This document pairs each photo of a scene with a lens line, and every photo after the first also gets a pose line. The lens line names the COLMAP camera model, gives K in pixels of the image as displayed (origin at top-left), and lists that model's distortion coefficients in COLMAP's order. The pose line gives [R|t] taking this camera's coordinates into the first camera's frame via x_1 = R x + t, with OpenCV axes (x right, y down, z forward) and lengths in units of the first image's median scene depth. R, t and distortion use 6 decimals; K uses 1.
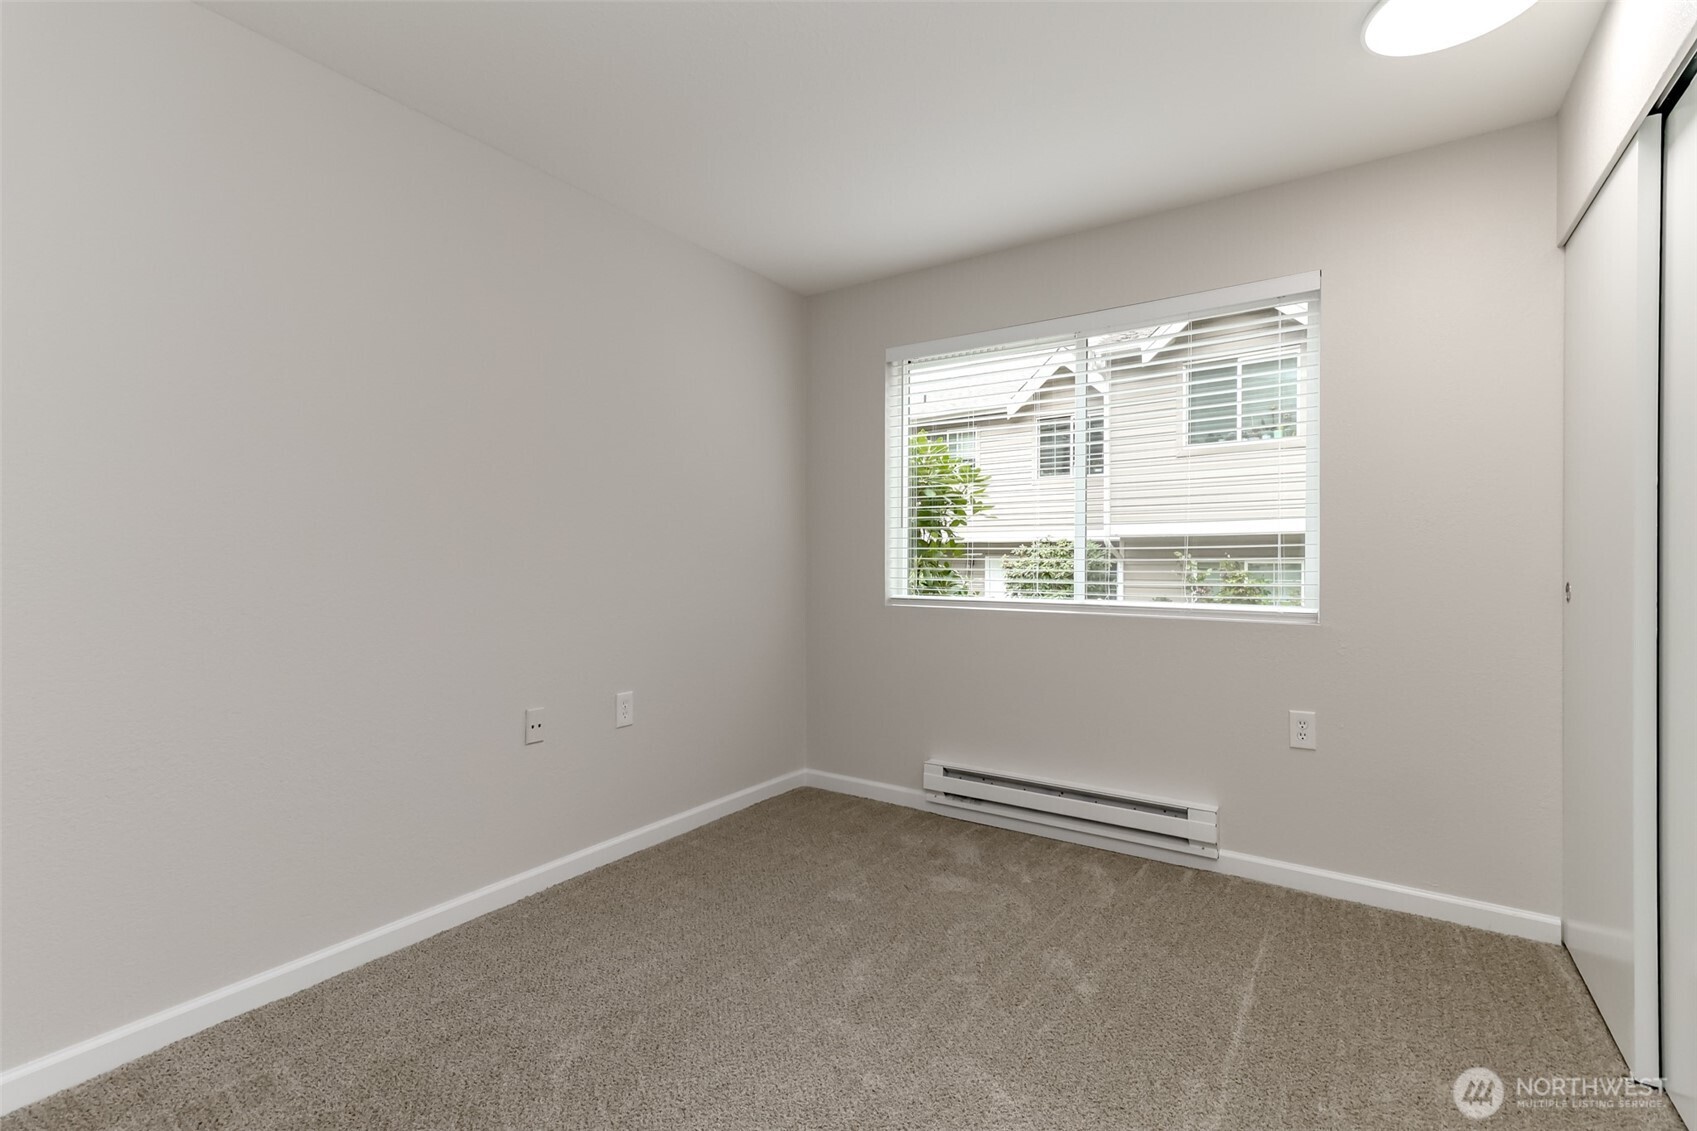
lens RADIAL K [[769.1, 0, 846.0], [0, 769.1, 563.7], [0, 0, 1]] dist [0.005143, 0.001133]
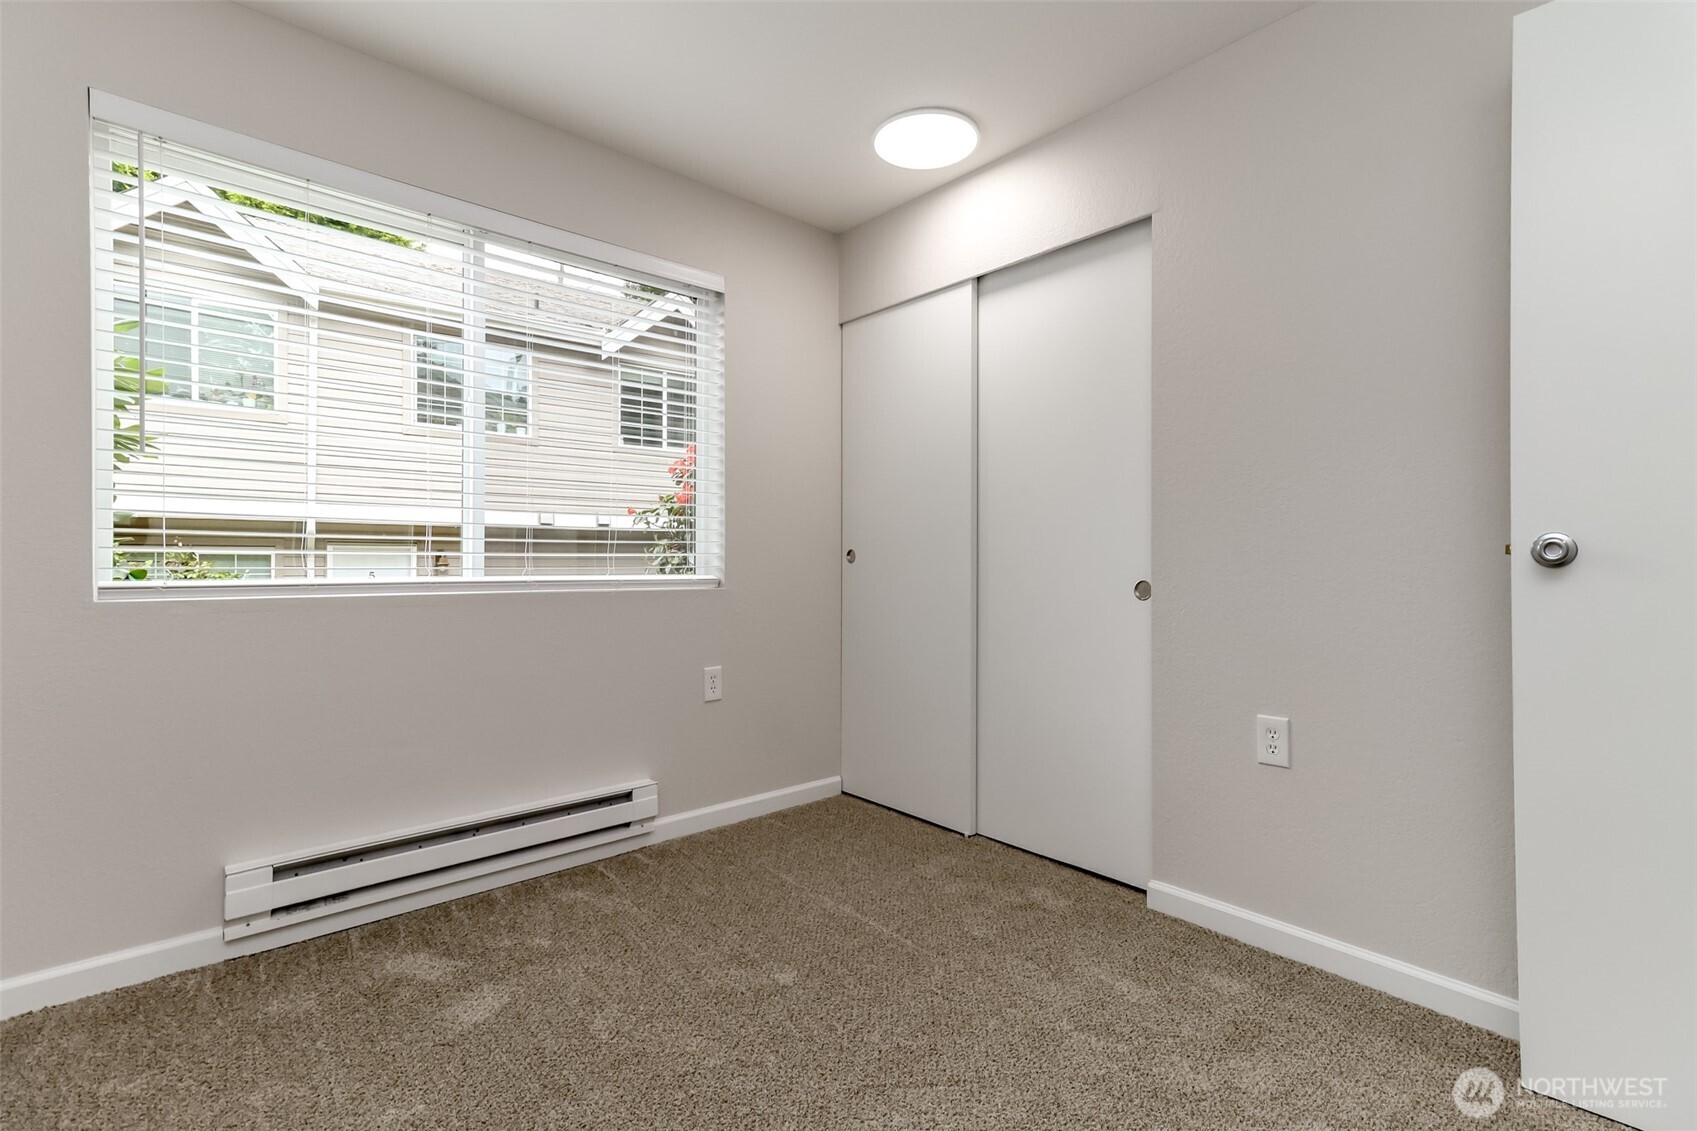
lens RADIAL K [[769.1, 0, 857.3], [0, 769.1, 567.6], [0, 0, 1]] dist [0.005143, 0.001133]
pose [[0.233526, -0.008720, 0.972311, -0.370193], [0.004567, 0.999959, 0.007872, 0.034140], [-0.972340, 0.002602, 0.233556, 0.457846]]
